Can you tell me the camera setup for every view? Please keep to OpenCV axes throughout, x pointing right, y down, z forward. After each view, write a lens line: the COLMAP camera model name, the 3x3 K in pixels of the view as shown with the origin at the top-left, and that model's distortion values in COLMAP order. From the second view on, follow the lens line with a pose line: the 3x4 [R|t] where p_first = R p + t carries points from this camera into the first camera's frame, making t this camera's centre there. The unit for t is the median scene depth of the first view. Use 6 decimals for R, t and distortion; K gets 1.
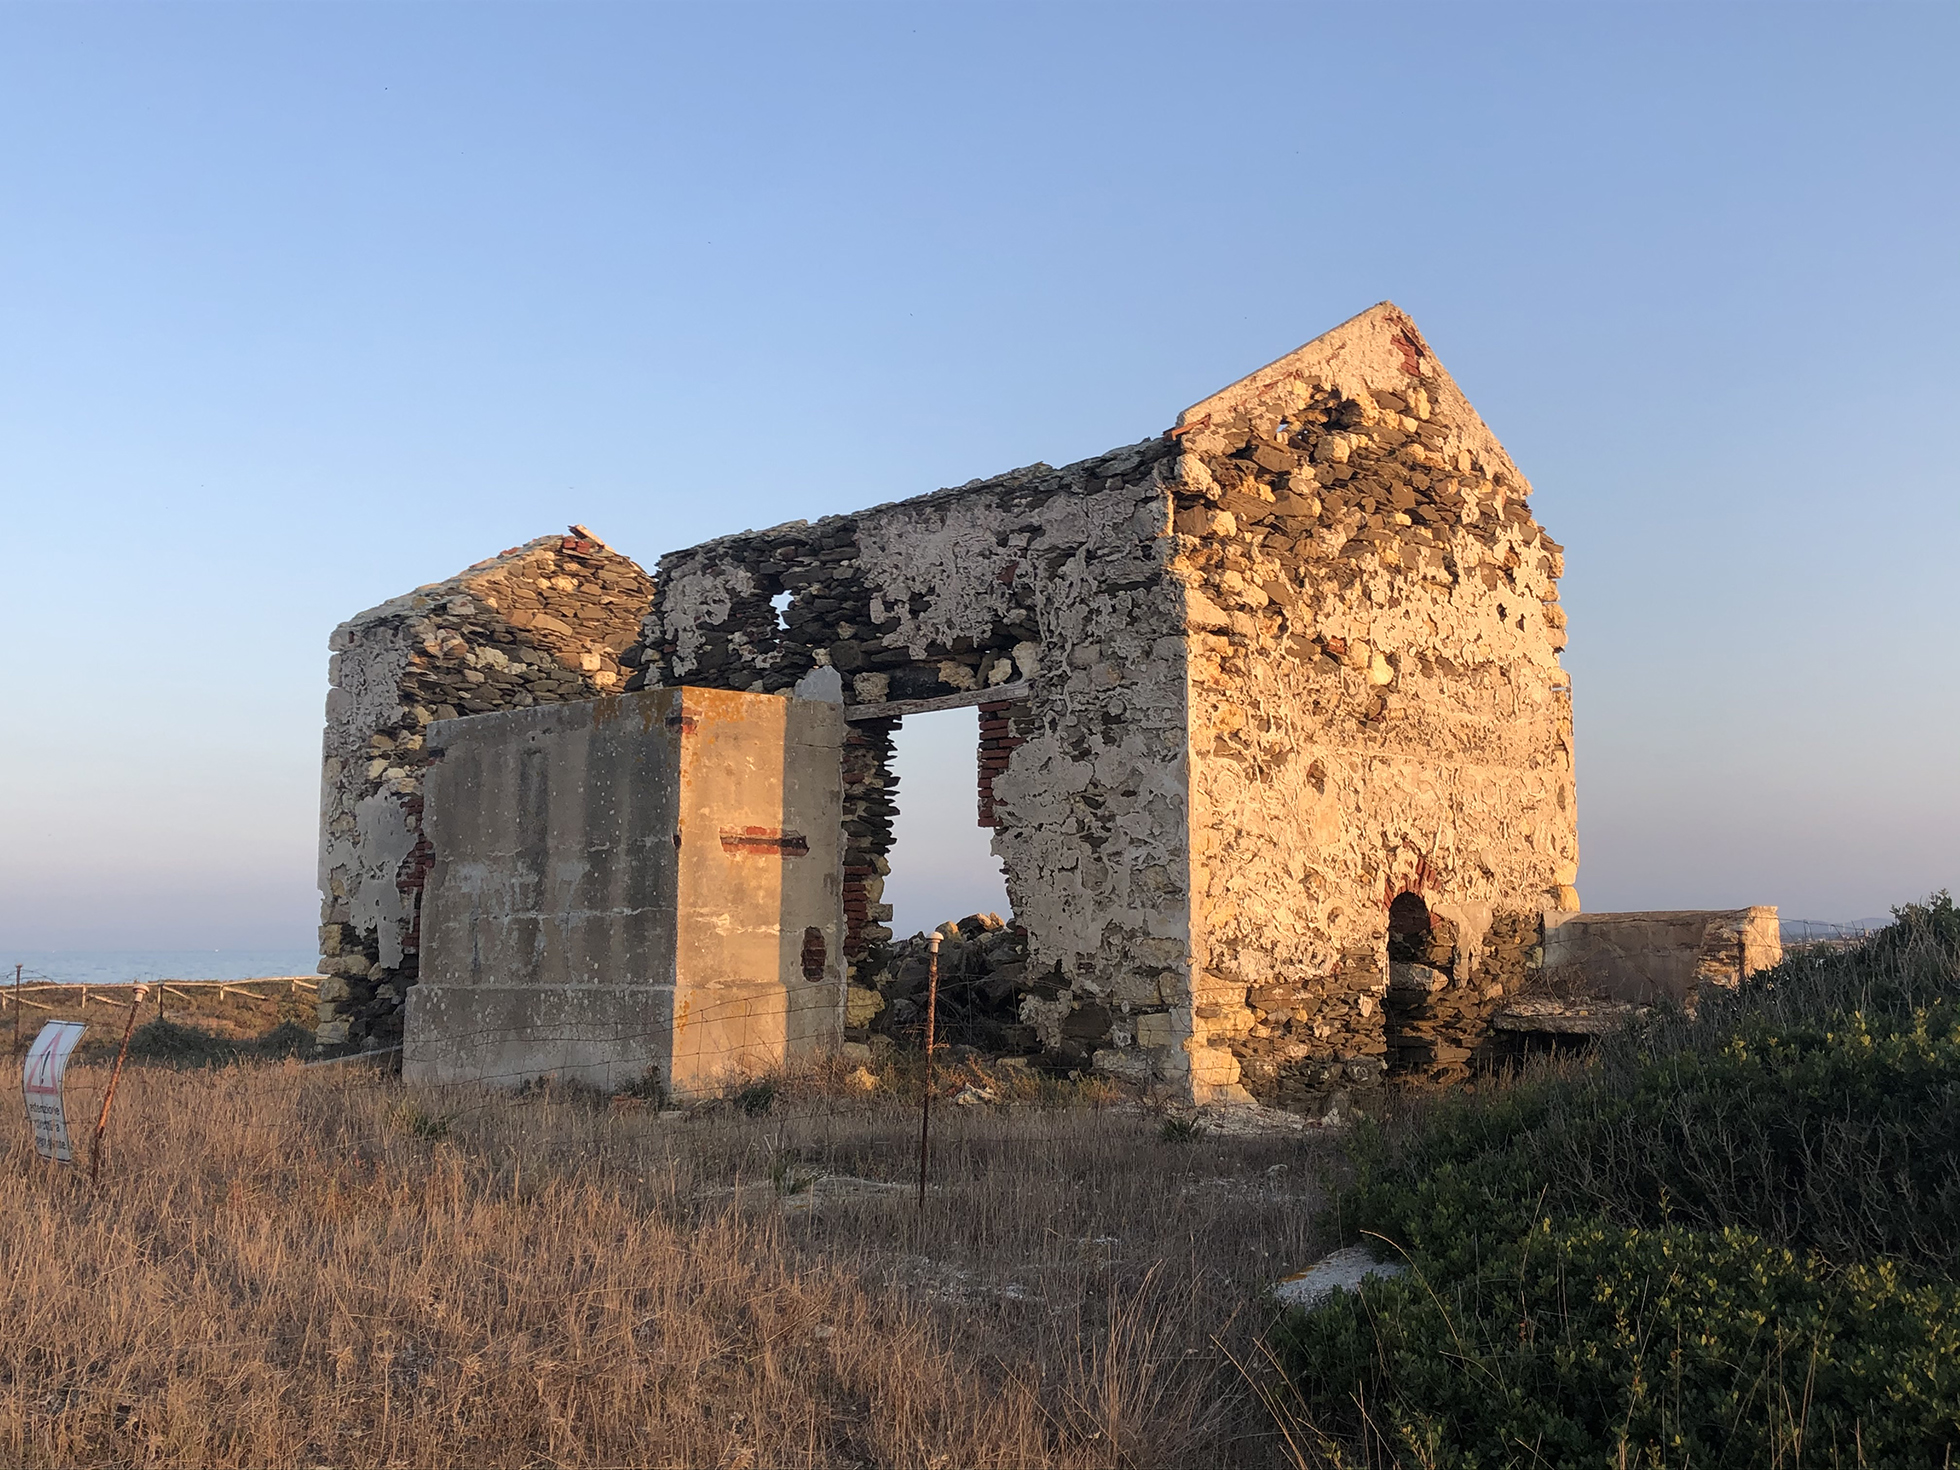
lens RADIAL K [[1961.8, 0, 1026.4], [0, 1961.8, 722.1], [0, 0, 1]] dist [0.179781, 0.000755]
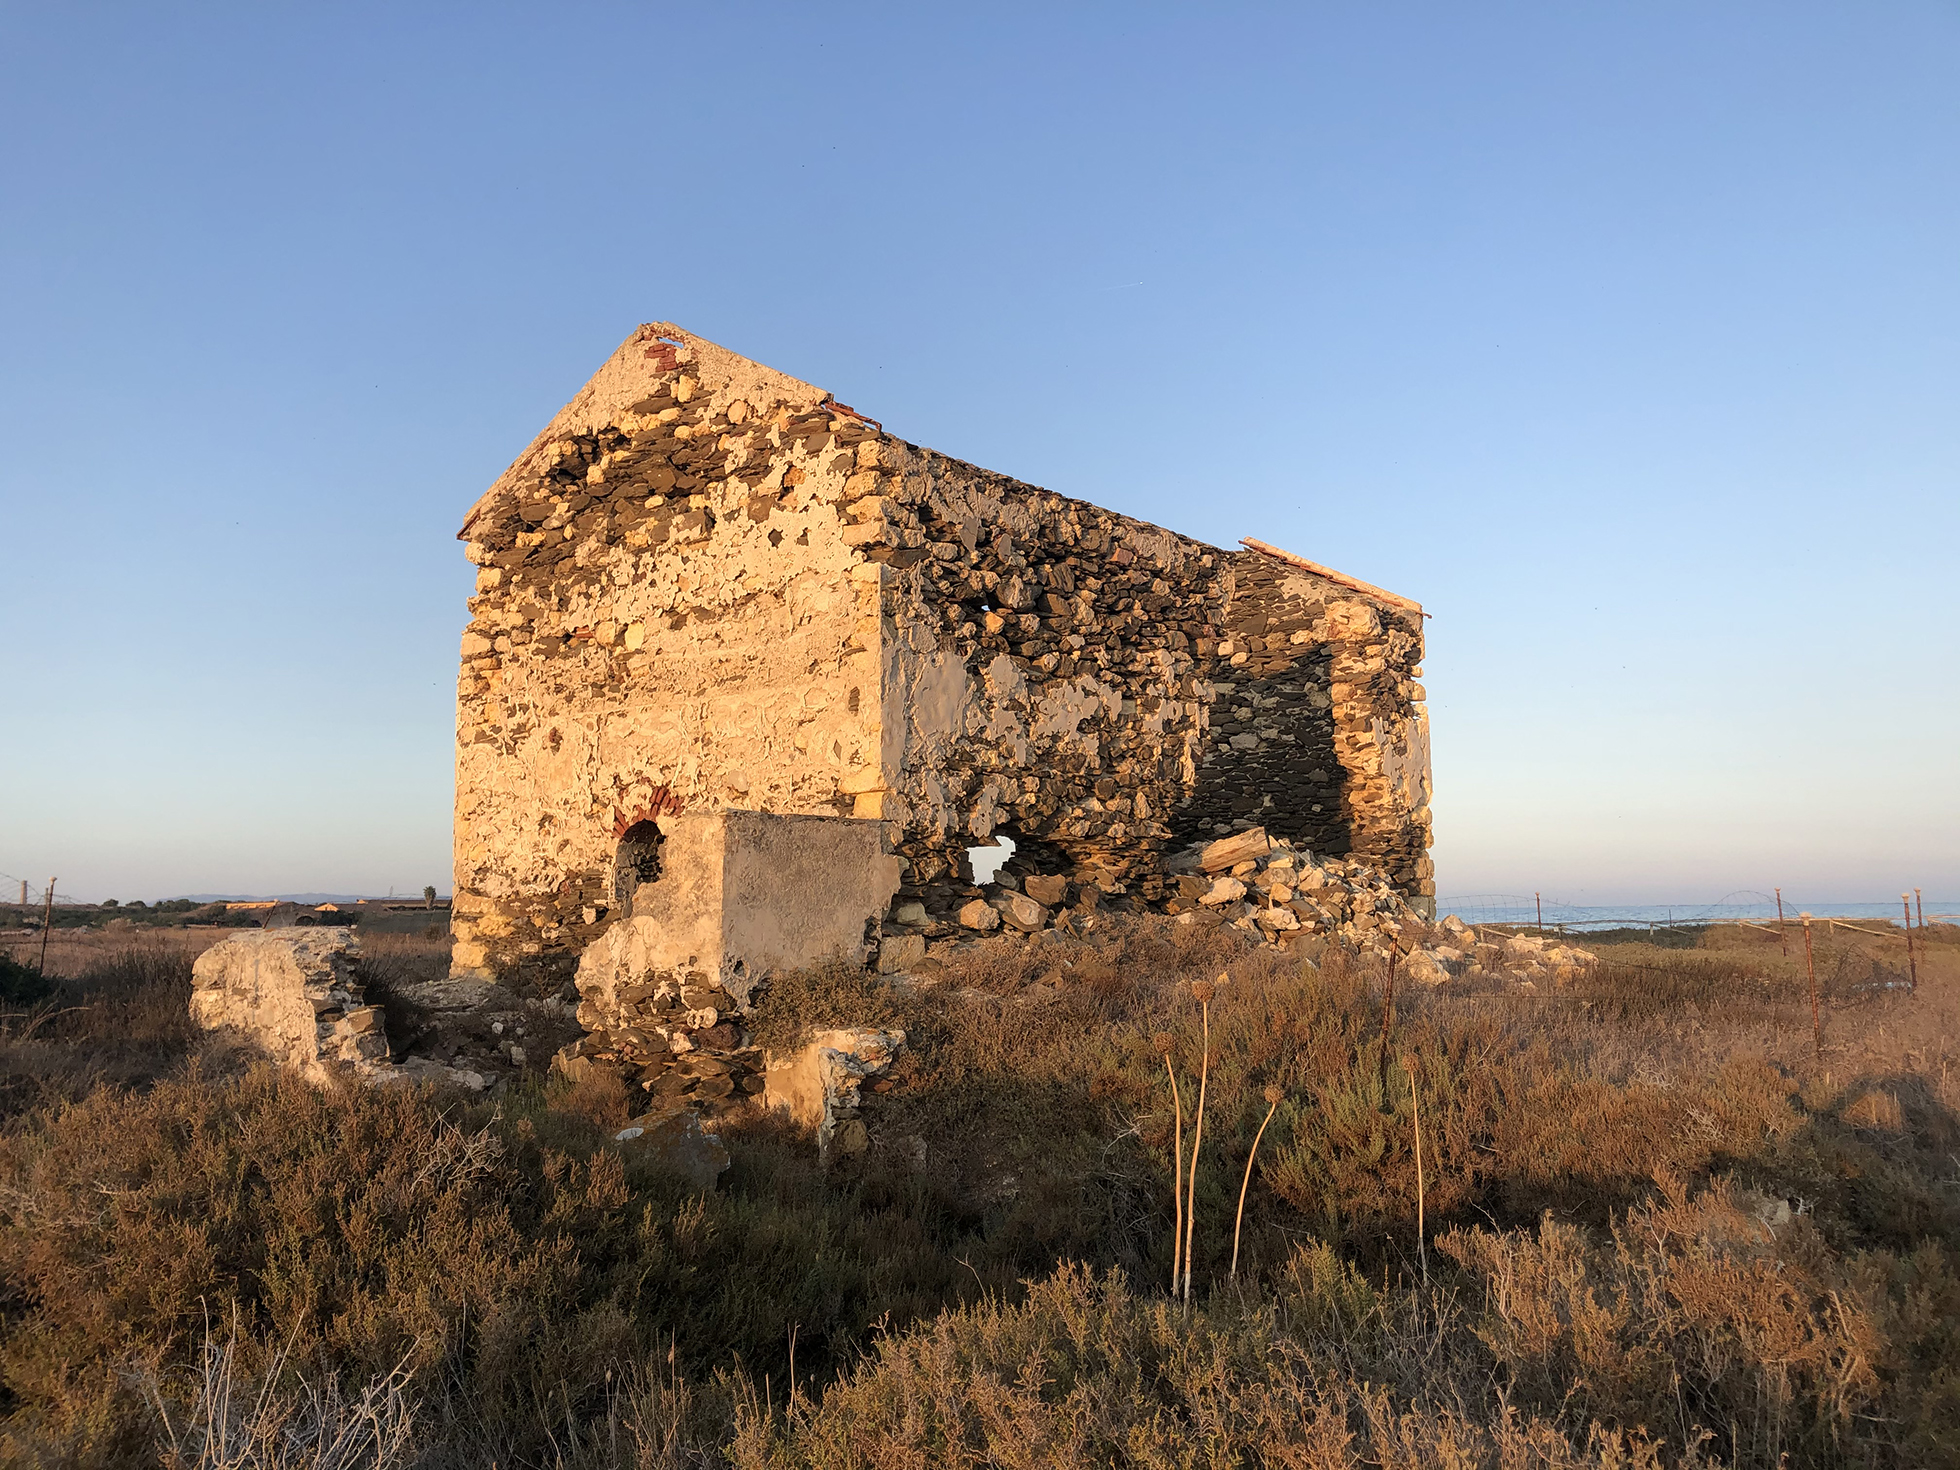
lens RADIAL K [[1594.9, 0, 980.0], [0, 1594.9, 735.0], [0, 0, 1]] dist [0.248154, -0.794044]
pose [[0.080915, -0.105552, -0.991116, 1.169487], [0.121835, 0.987968, -0.095270, 0.152012], [0.989247, -0.113044, 0.092801, 1.117465]]
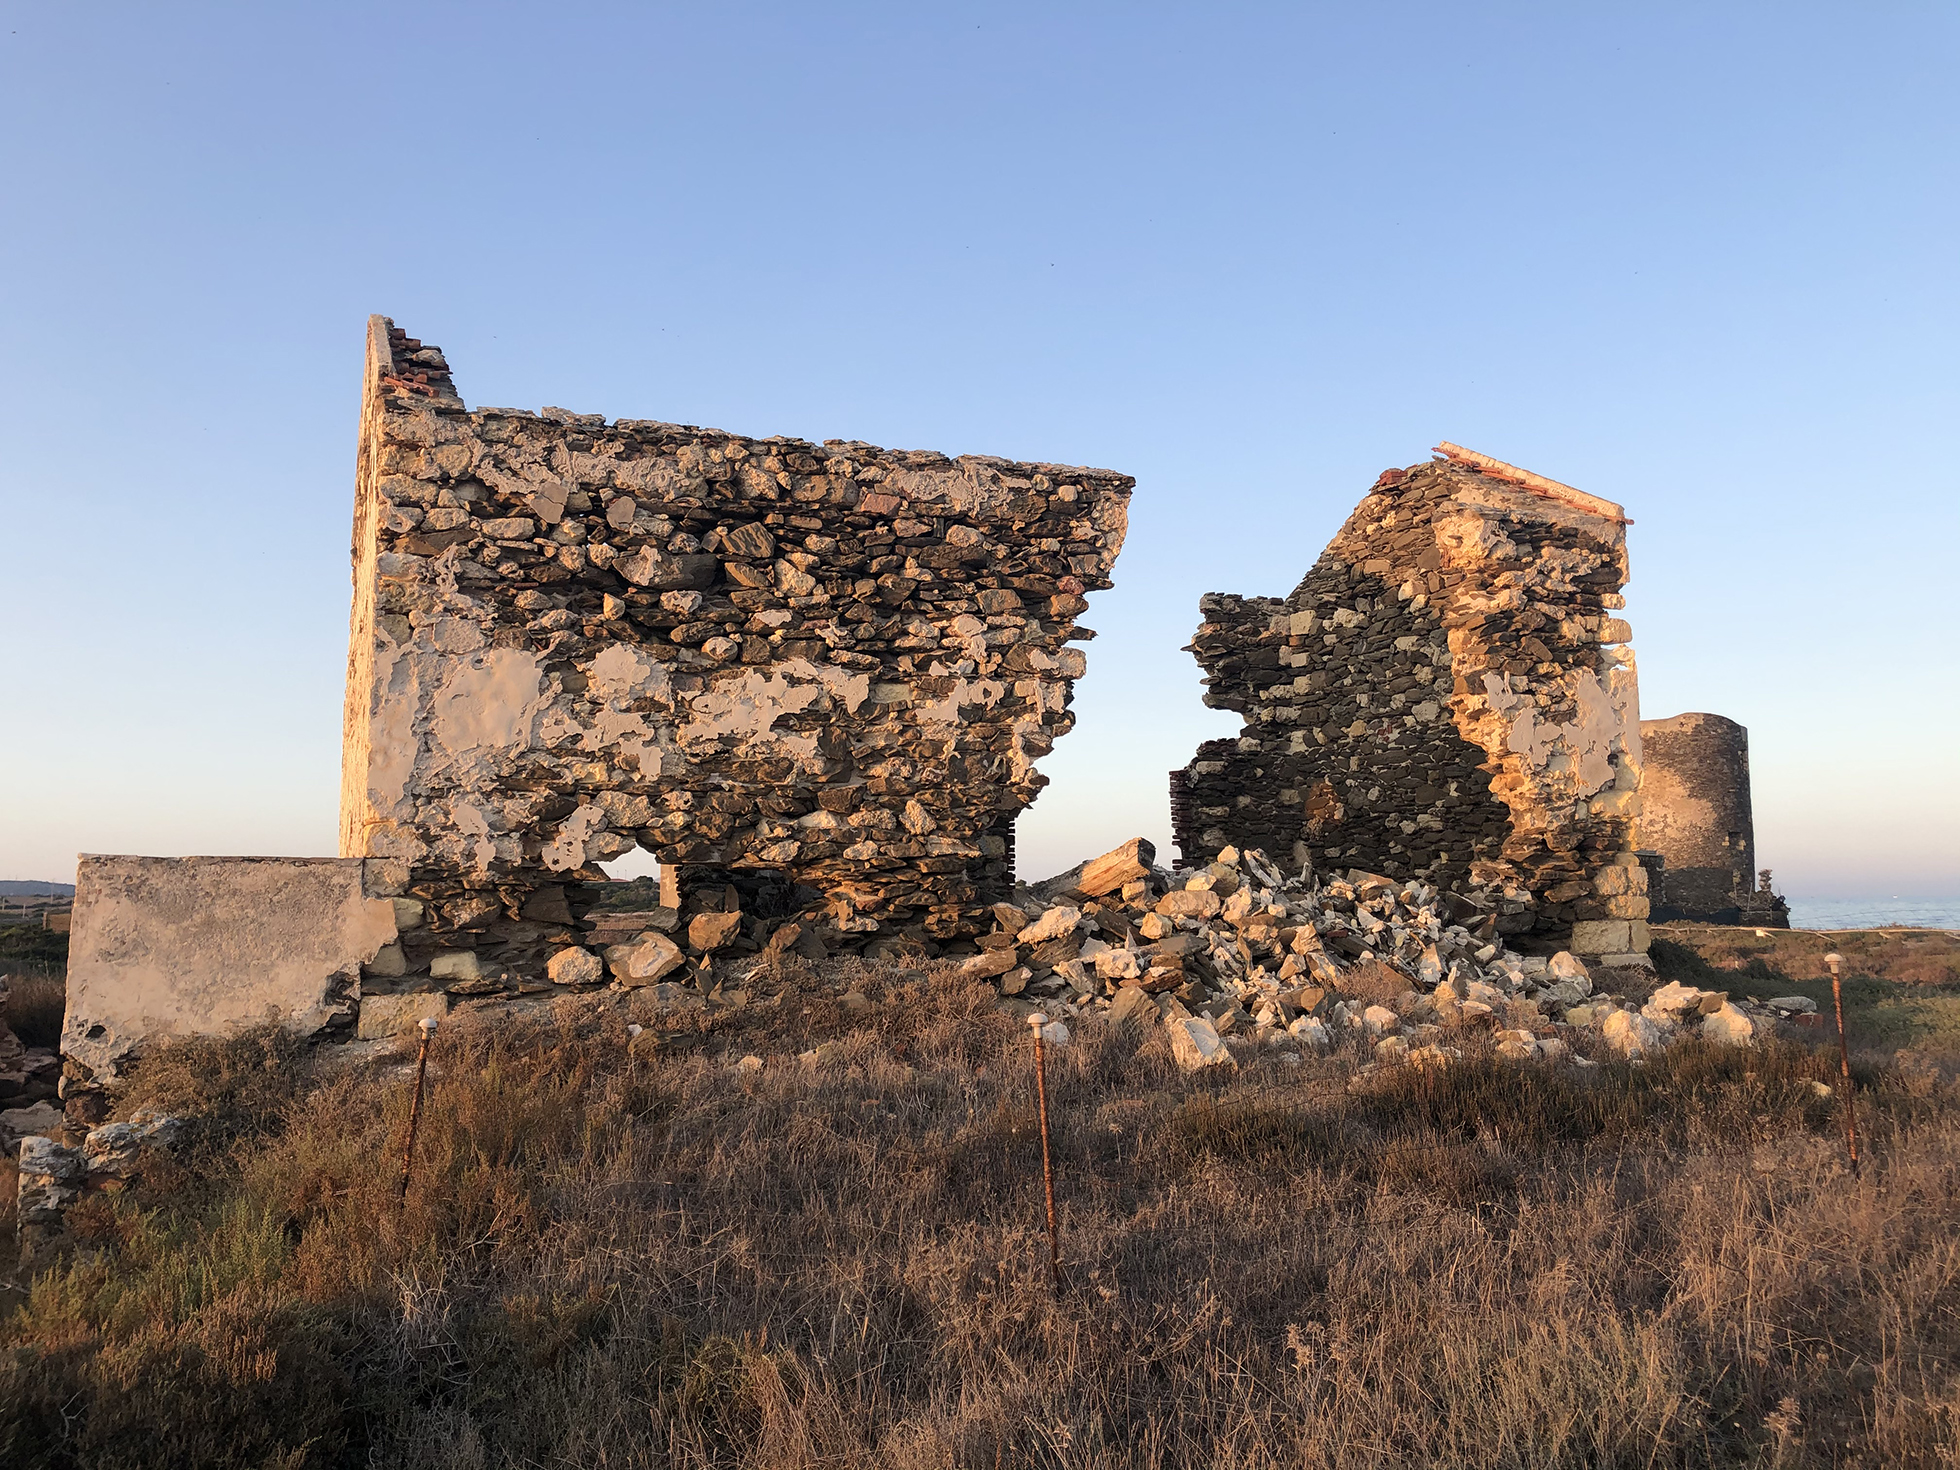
lens RADIAL K [[1589.5, 0, 980.0], [0, 1589.5, 735.0], [0, 0, 1]] dist [0.121536, -0.196918]
pose [[-0.428356, -0.083396, -0.899753, 0.838752], [0.113331, 0.982911, -0.145058, 0.194012], [0.896475, -0.164106, -0.411585, 1.726066]]
